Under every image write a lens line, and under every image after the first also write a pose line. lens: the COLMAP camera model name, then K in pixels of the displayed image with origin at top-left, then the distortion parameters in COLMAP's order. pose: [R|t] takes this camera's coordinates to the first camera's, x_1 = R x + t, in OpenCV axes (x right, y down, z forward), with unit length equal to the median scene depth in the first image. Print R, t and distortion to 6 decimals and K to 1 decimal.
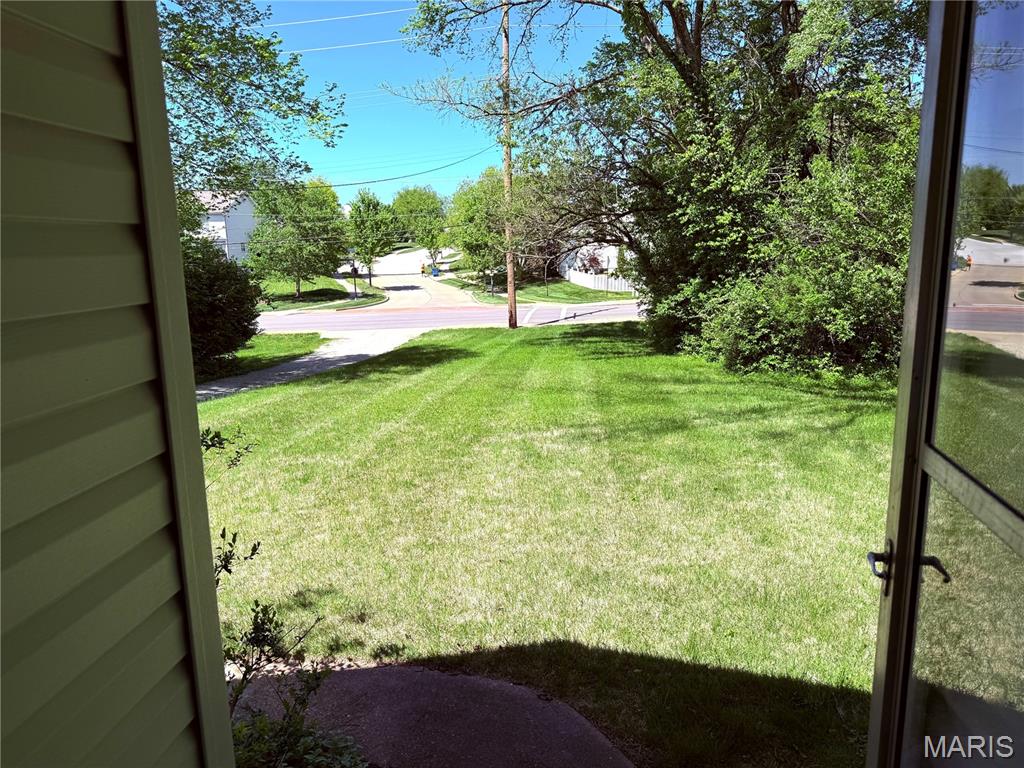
lens RADIAL K [[727.1, 0, 512.0], [0, 727.1, 384.0], [0, 0, 1]] dist [0.092881, -0.004547]
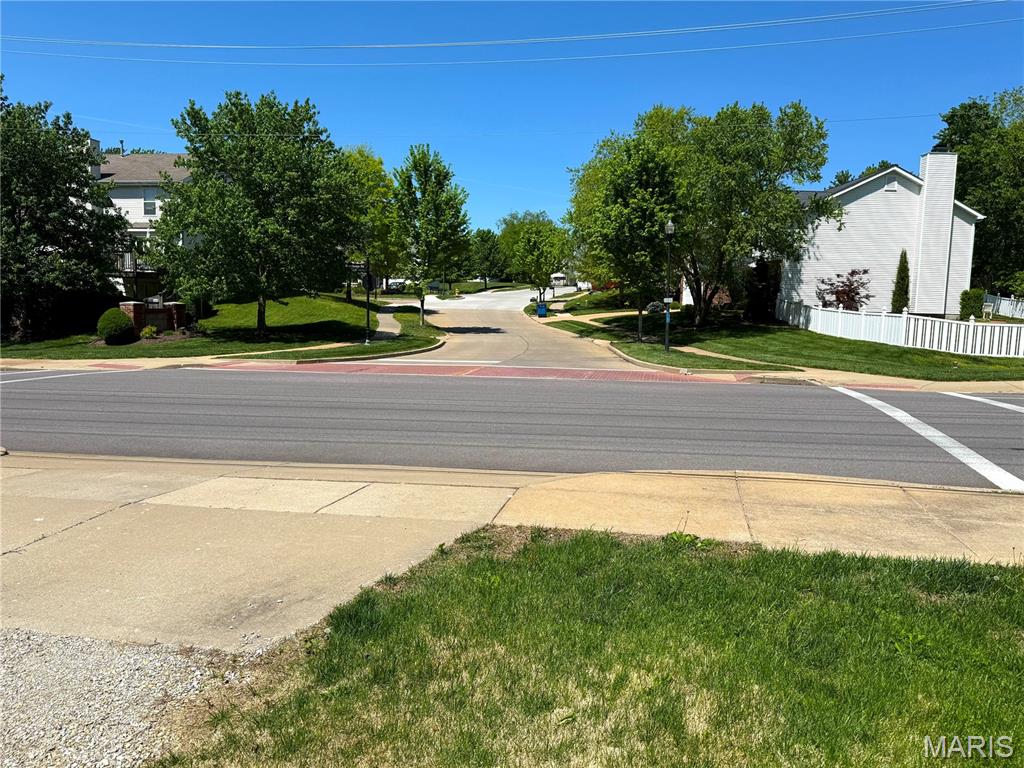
lens RADIAL K [[777.6, 0, 512.0], [0, 777.6, 384.0], [0, 0, 1]] dist [-0.000463, -0.000157]
pose [[0.987984, 0.056534, -0.143849, -0.032626], [-0.068590, 0.994410, -0.080278, -0.038592], [0.138506, 0.089180, 0.986338, 0.359150]]
